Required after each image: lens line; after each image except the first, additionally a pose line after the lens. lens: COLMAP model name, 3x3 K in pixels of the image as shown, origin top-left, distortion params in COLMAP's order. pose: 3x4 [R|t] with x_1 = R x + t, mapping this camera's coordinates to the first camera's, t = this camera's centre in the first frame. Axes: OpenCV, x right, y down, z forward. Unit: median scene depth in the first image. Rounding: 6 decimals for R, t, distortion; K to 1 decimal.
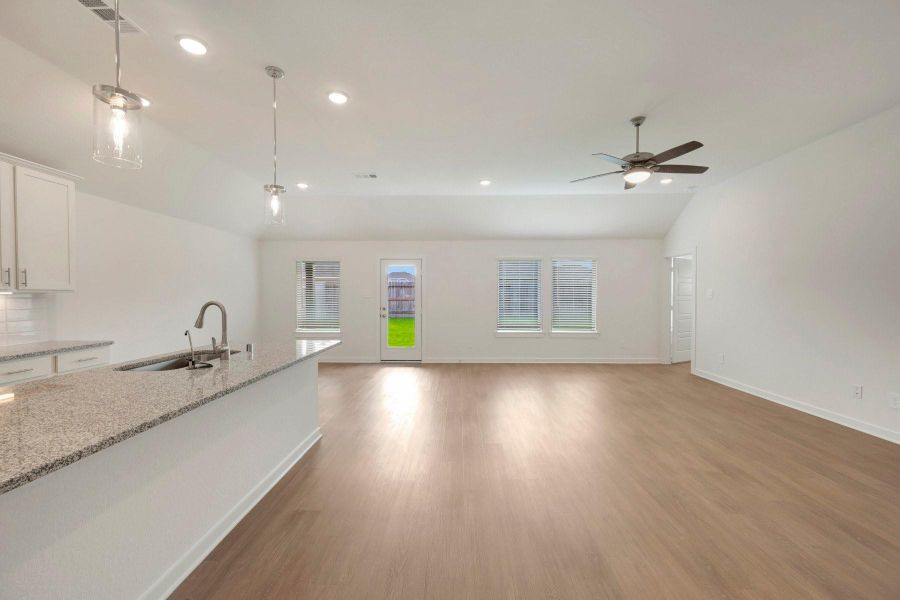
lens RADIAL K [[378.5, 0, 455.1], [0, 378.5, 290.6], [0, 0, 1]] dist [0.000913, 0.000284]
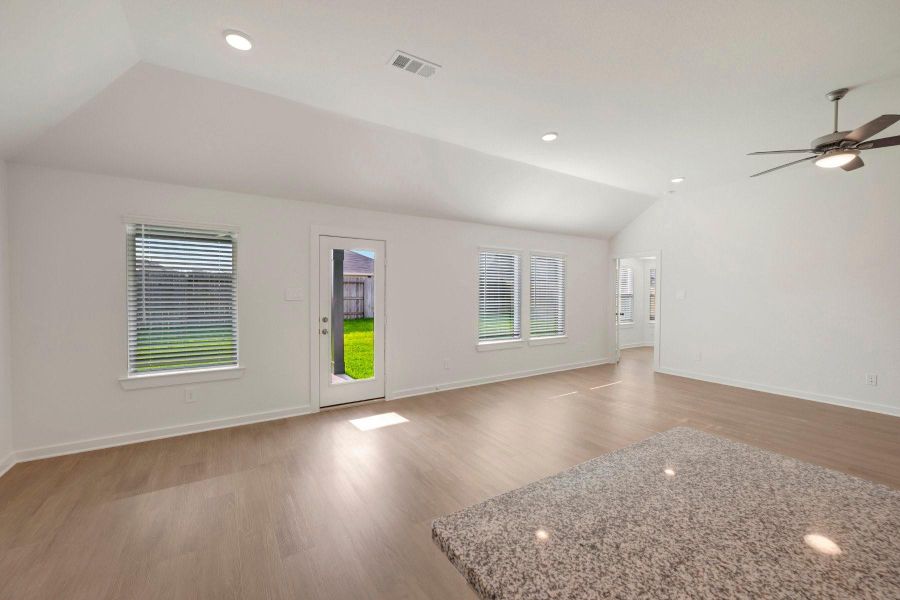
lens RADIAL K [[378.5, 0, 455.1], [0, 378.5, 290.6], [0, 0, 1]] dist [0.000913, 0.000284]
pose [[0.820335, 0.006374, 0.571848, -0.362037], [-0.007864, 0.999969, 0.000136, 0.000971], [-0.571830, -0.004609, 0.820359, 0.401075]]
